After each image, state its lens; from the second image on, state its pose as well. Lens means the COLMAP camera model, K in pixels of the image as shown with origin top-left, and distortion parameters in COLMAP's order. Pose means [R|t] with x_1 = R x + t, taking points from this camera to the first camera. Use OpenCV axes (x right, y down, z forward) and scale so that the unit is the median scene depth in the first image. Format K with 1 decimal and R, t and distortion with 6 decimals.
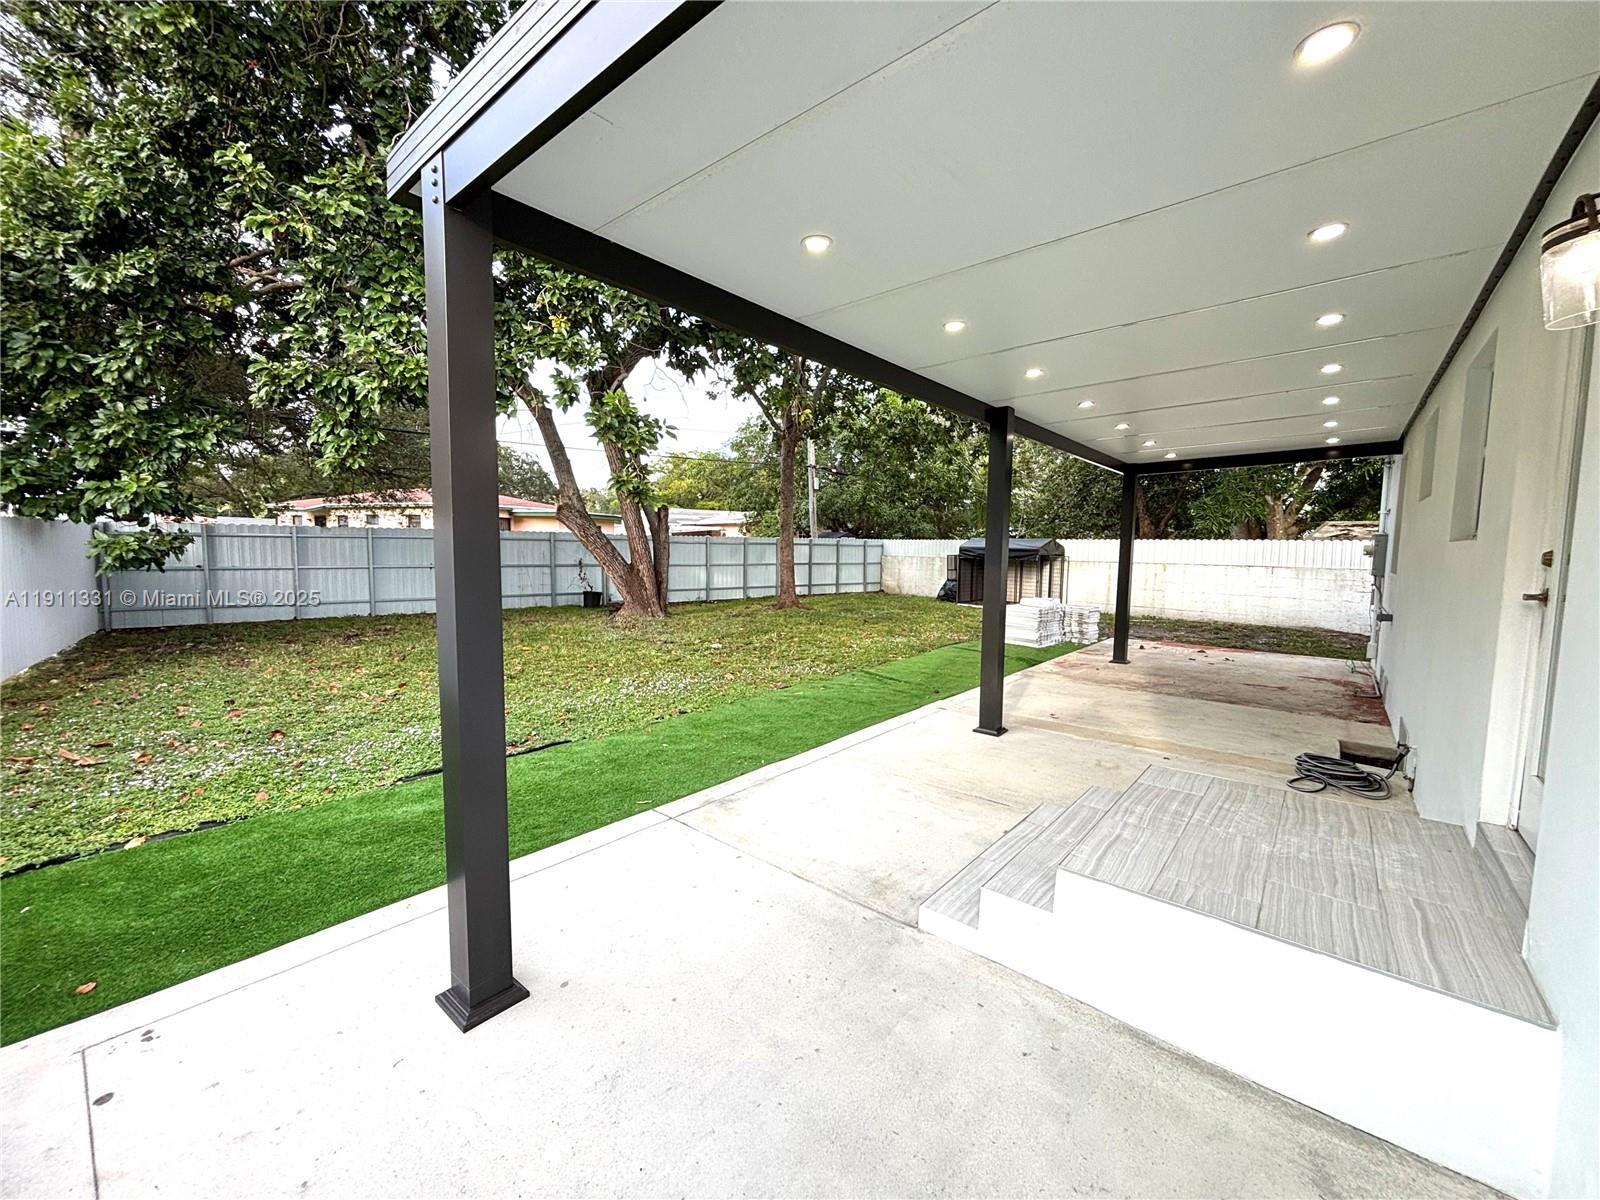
lens RADIAL K [[645.3, 0, 800.0], [0, 645.3, 600.0], [0, 0, 1]] dist [0.000836, -0.000028]
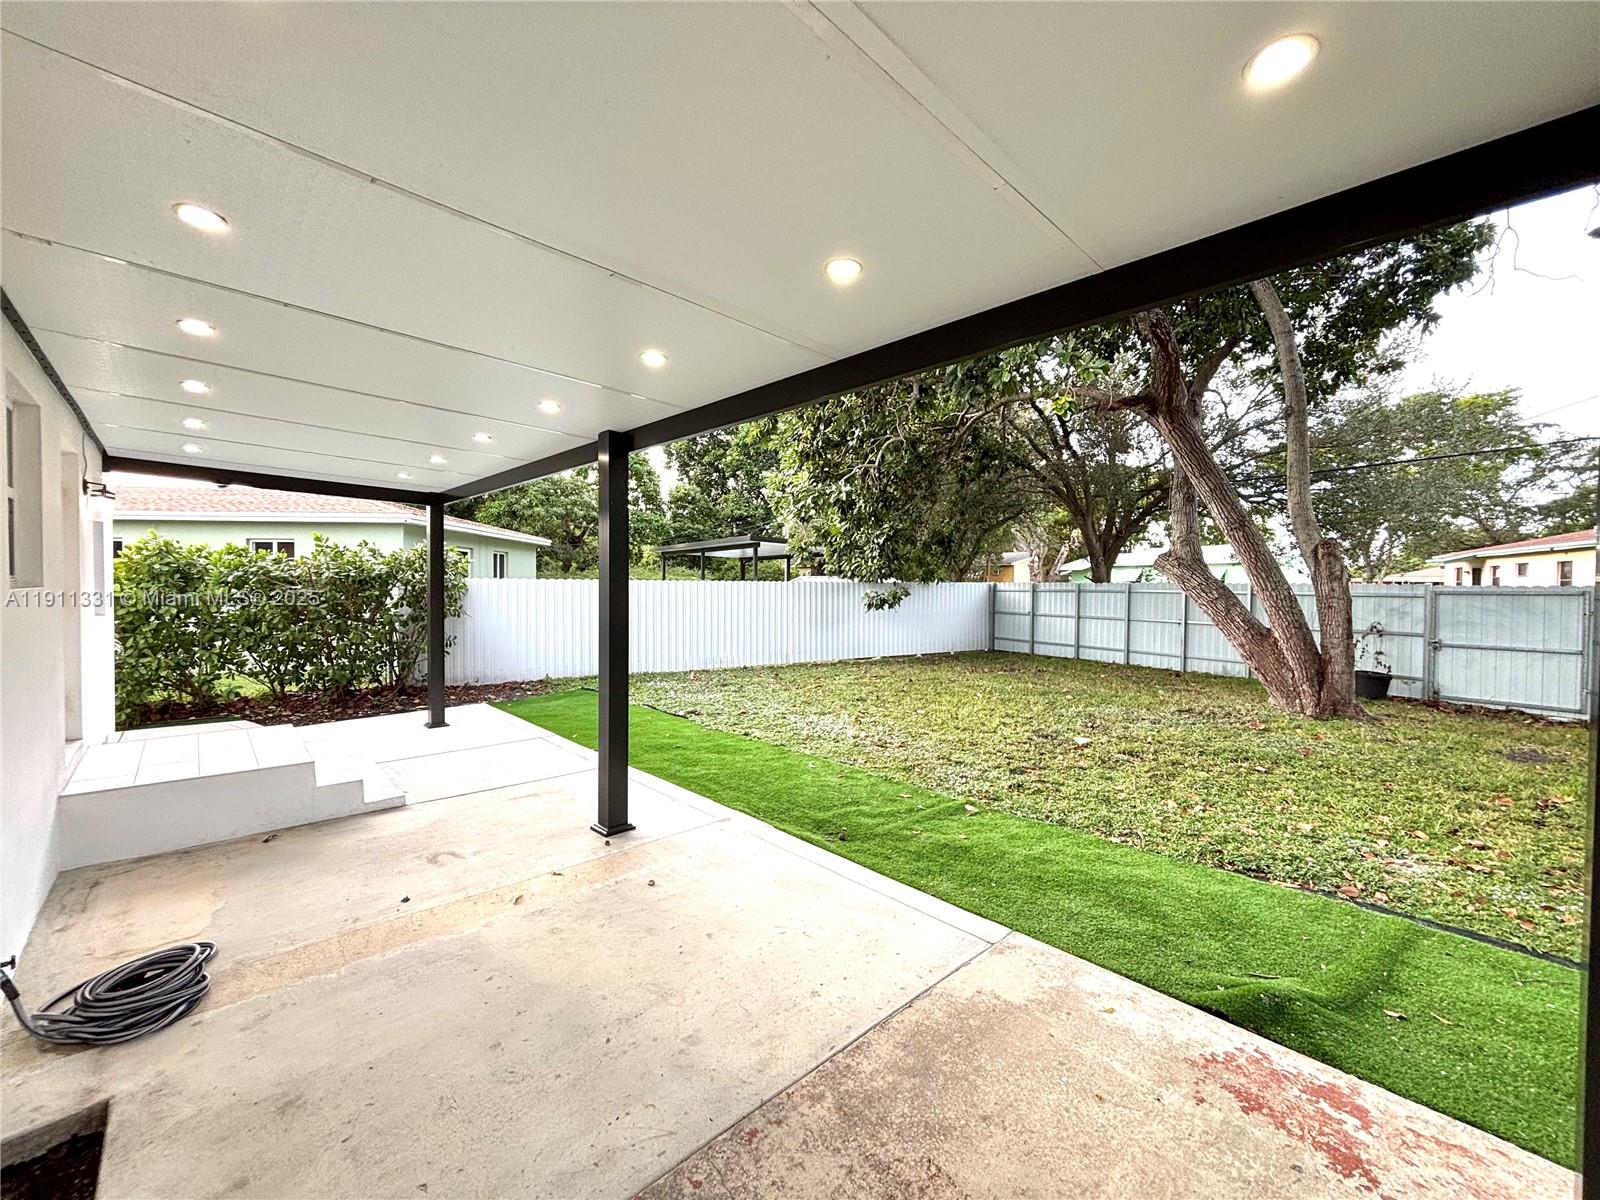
lens RADIAL K [[645.3, 0, 800.0], [0, 645.3, 600.0], [0, 0, 1]] dist [0.000836, -0.000028]
pose [[-0.101873, 0.004085, -0.994789, 0.496807], [-0.098101, 0.995076, 0.014133, -0.049560], [0.989948, 0.099030, -0.100971, 0.600532]]
